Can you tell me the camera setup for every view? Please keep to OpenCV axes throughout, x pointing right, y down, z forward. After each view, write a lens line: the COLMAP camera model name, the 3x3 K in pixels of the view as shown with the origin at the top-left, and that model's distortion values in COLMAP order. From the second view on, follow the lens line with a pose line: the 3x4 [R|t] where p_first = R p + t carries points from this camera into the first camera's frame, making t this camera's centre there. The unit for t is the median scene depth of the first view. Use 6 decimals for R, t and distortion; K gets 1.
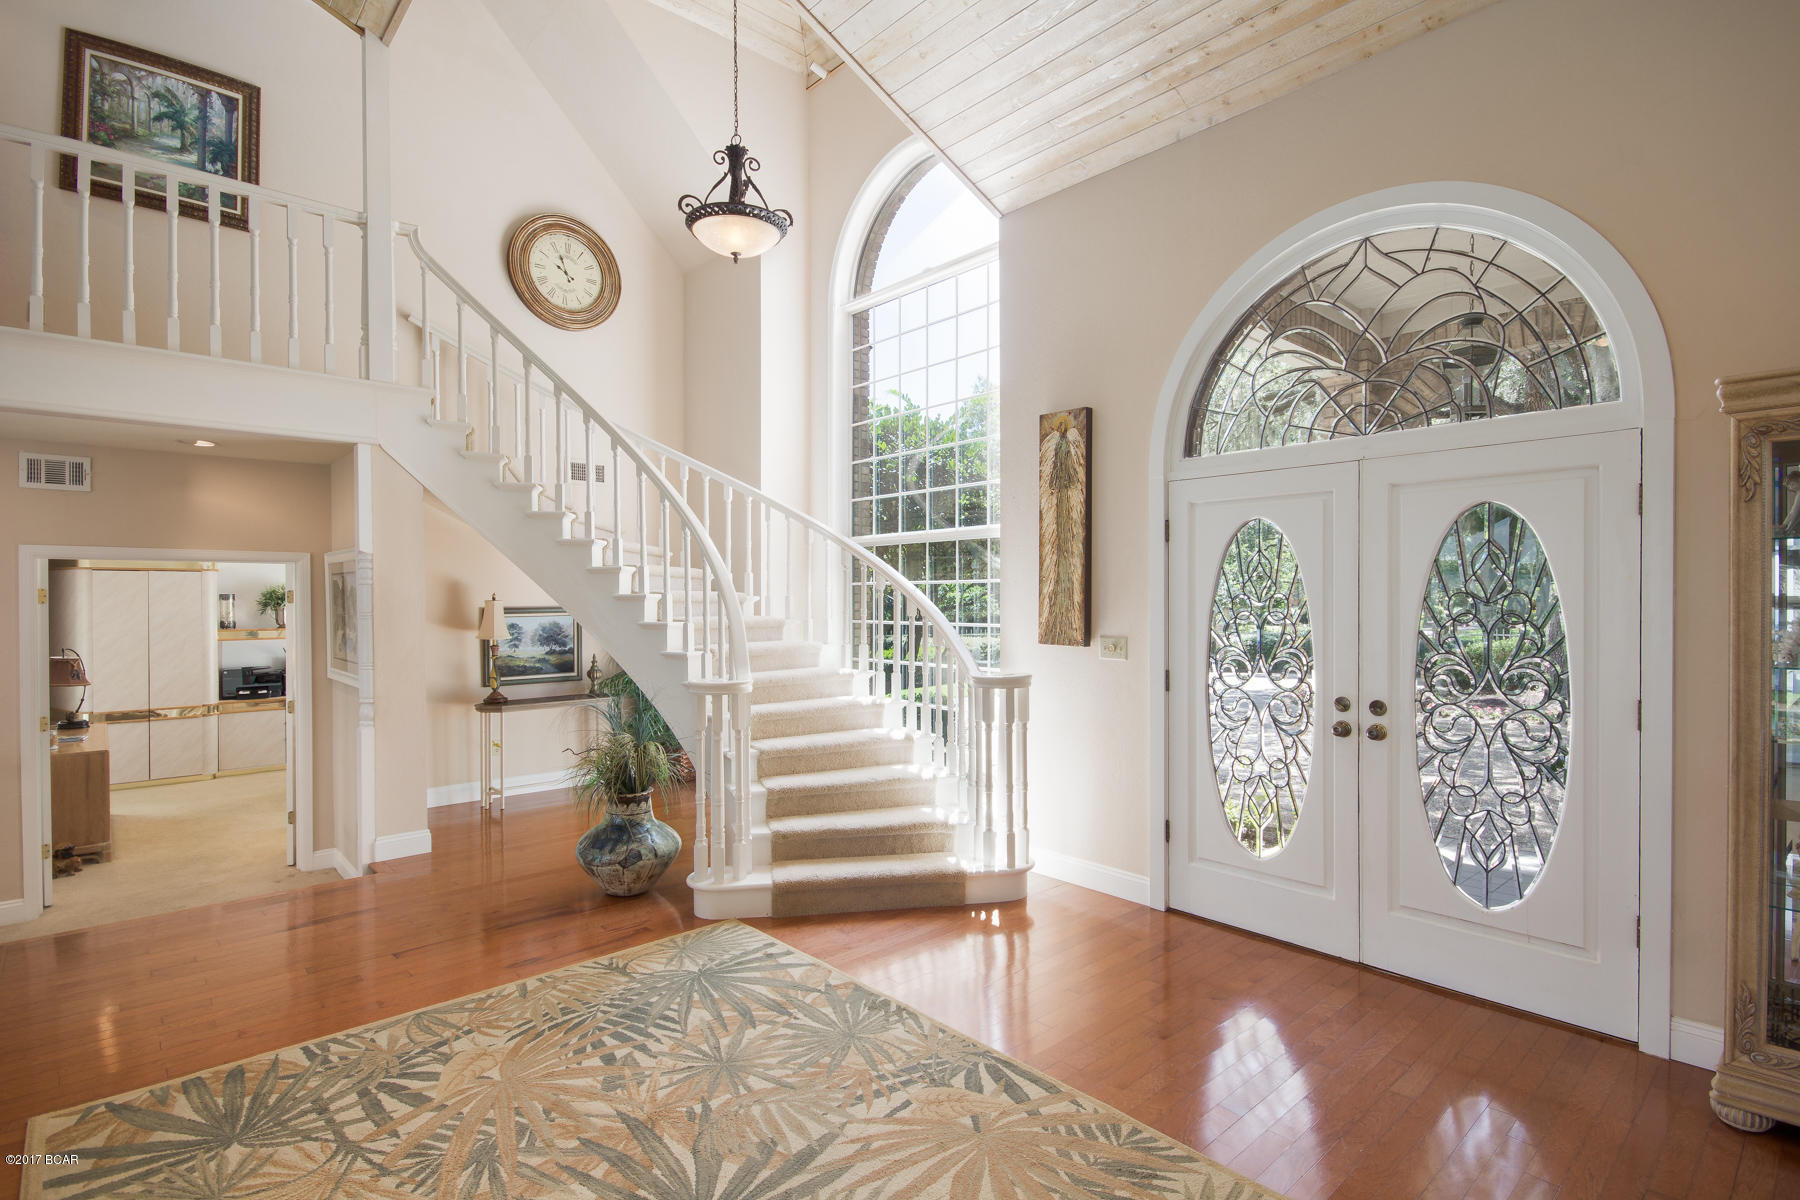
lens RADIAL K [[866.1, 0, 896.0], [0, 866.1, 598.9], [0, 0, 1]] dist [0.004721, -0.005919]
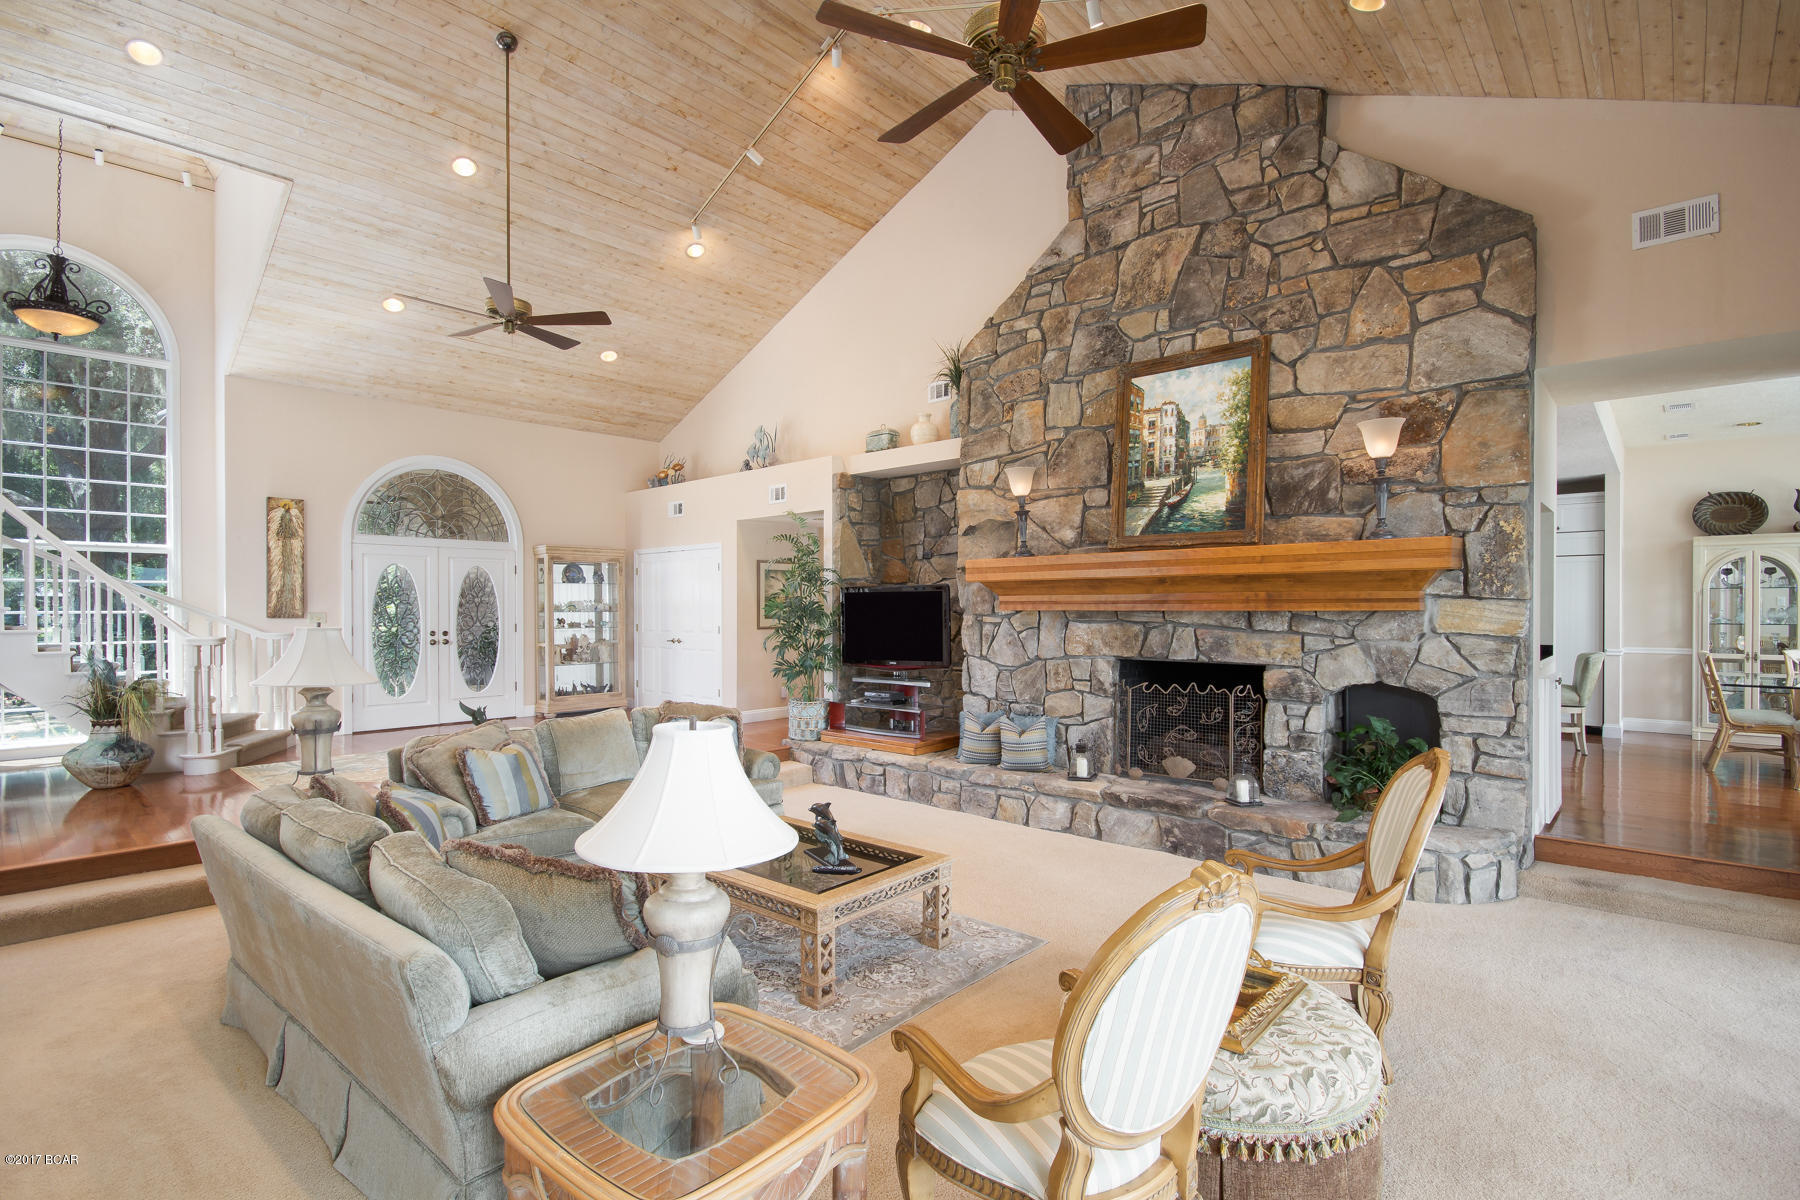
lens RADIAL K [[866.1, 0, 891.9], [0, 866.1, 605.9], [0, 0, 1]] dist [0.004721, -0.005919]
pose [[-0.070061, 0.008126, 0.997510, -1.831930], [0.001804, 0.999966, -0.008019, 0.043240], [-0.997541, 0.001238, -0.070074, -0.223290]]
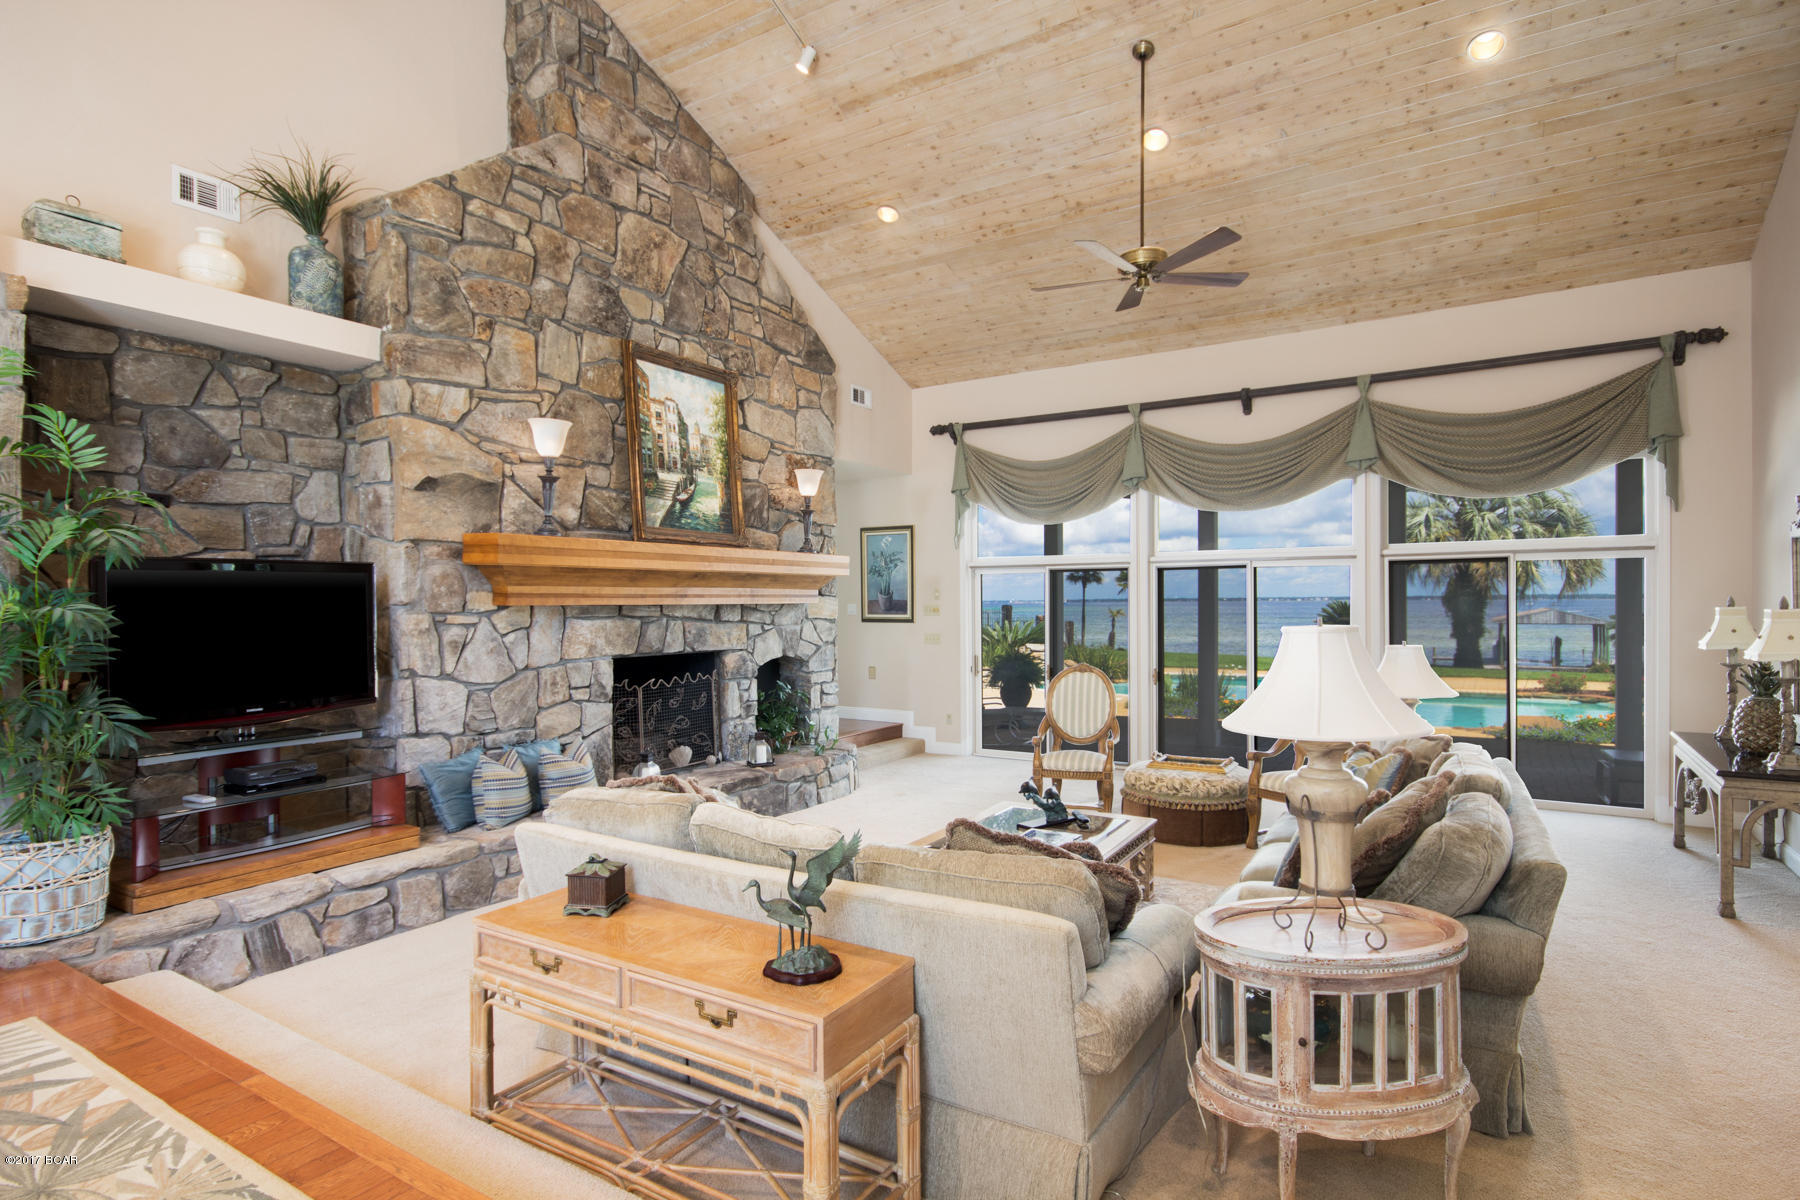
lens RADIAL K [[932.1, 0, 932.5], [0, 932.1, 605.8], [0, 0, 1]] dist [0.003959, 0.001520]
pose [[-0.958778, 0.012217, -0.283892, -0.485146], [0.010964, 0.999922, 0.006001, 0.038044], [0.283944, 0.002641, -0.958837, 0.786744]]
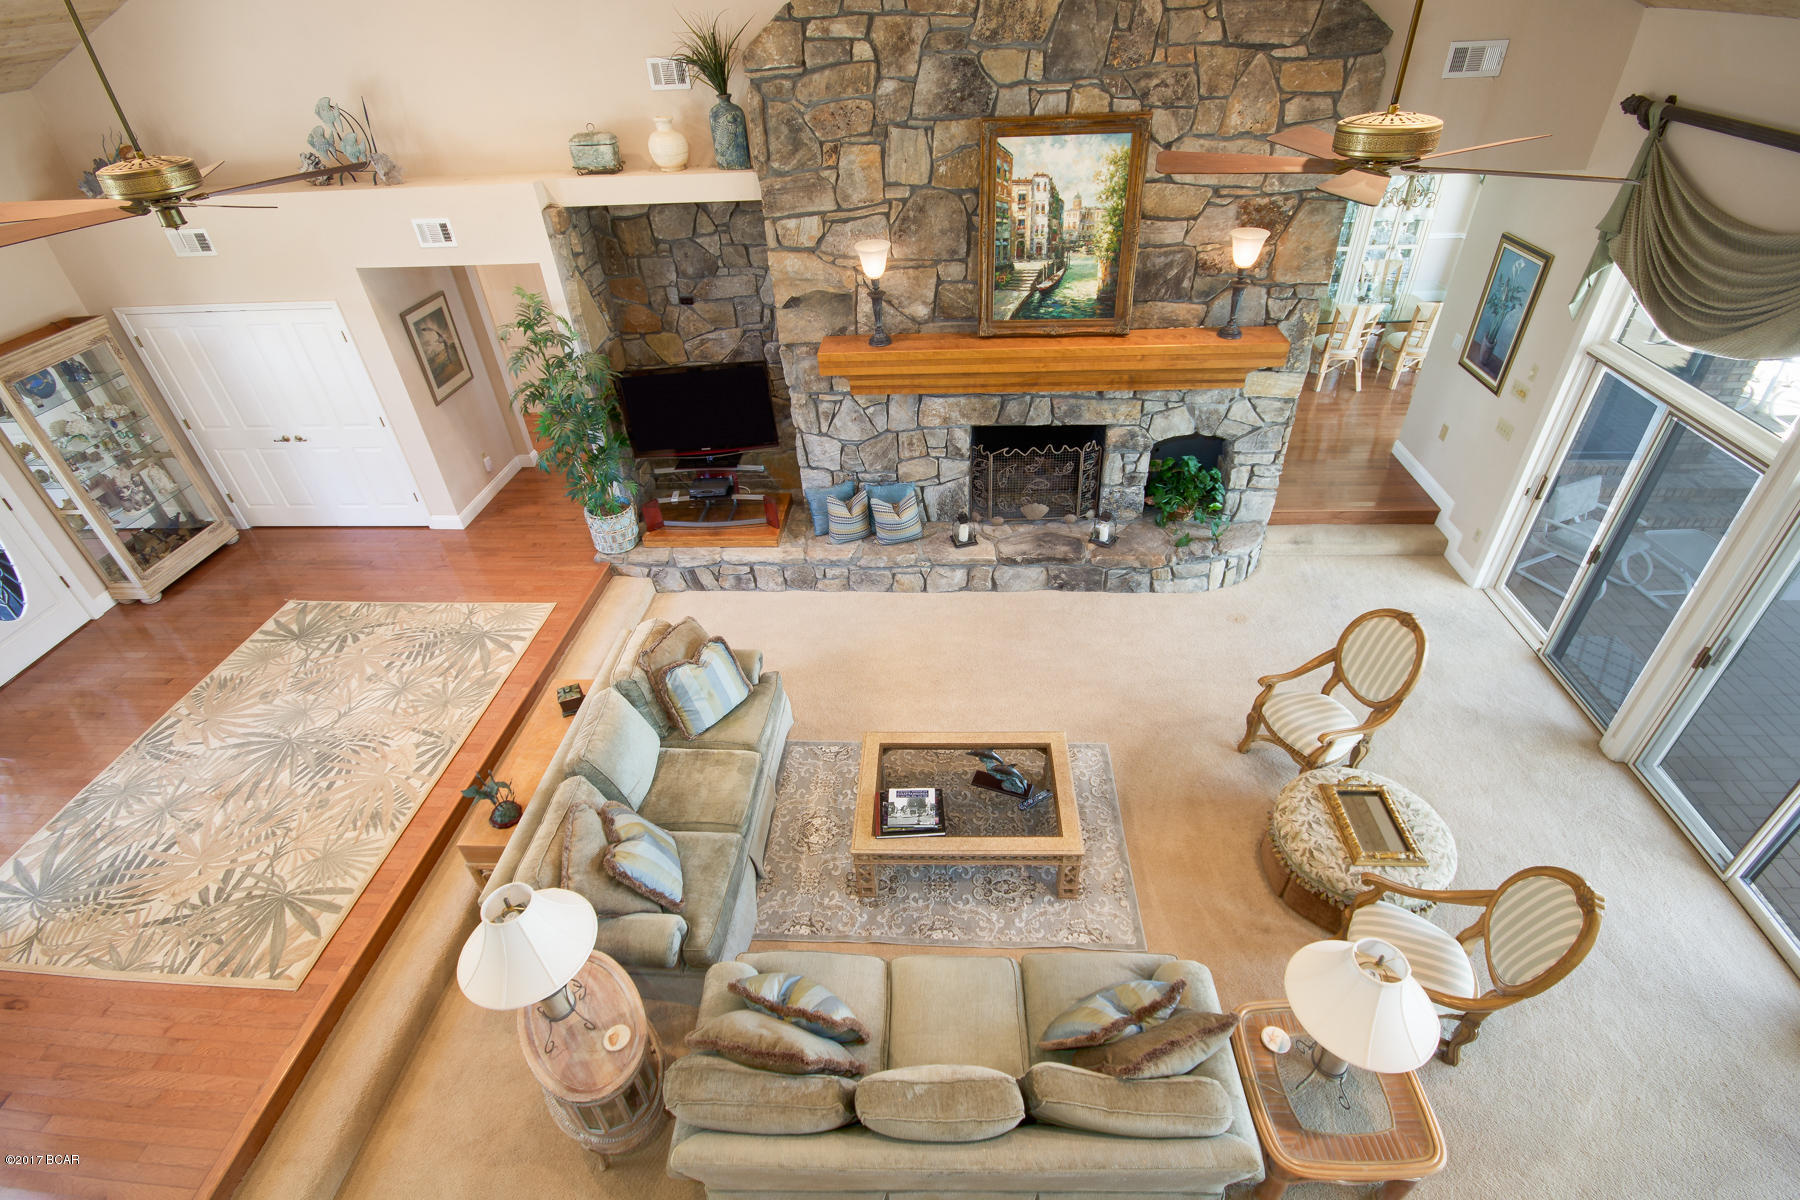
lens RADIAL K [[846.4, 0, 904.1], [0, 846.4, 613.0], [0, 0, 1]] dist [-0.003165, 0.000829]
pose [[-0.684113, -0.407980, 0.604600, -1.390374], [0.048588, 0.801596, 0.595889, -0.520308], [-0.727756, 0.437031, -0.528560, 0.338576]]
